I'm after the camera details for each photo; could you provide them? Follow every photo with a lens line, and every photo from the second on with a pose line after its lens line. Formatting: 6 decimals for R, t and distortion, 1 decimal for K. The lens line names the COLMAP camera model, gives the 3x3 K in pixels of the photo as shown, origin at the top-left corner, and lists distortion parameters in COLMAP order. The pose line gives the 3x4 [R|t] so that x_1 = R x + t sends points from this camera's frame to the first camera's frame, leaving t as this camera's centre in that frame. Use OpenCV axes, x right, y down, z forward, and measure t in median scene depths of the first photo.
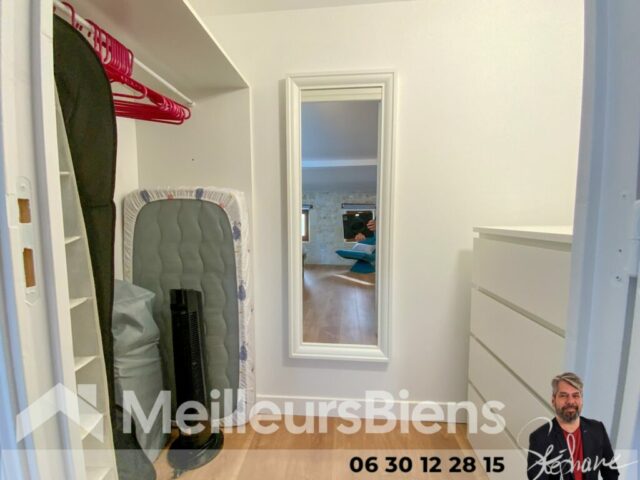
lens RADIAL K [[280.4, 0, 318.9], [0, 280.4, 241.3], [0, 0, 1]] dist [-0.000430, -0.001155]
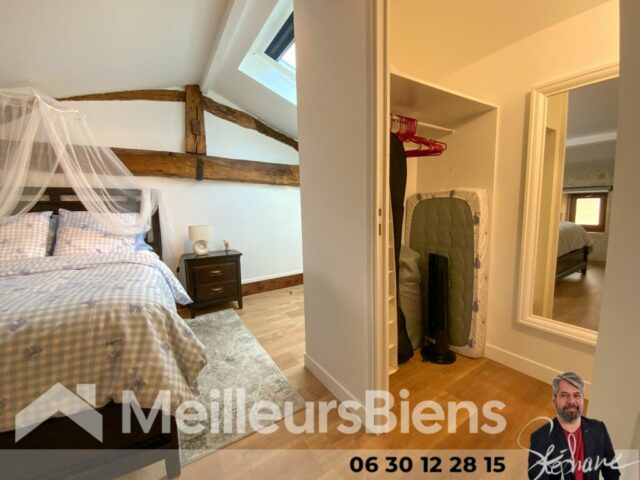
lens RADIAL K [[258.0, 0, 320.4], [0, 258.0, 242.2], [0, 0, 1]] dist [0.013654, -0.014295]
pose [[0.595448, 0.083574, -0.799035, 0.281079], [-0.036596, 0.996364, 0.076942, 0.009534], [0.802560, -0.016574, 0.596342, -0.393389]]
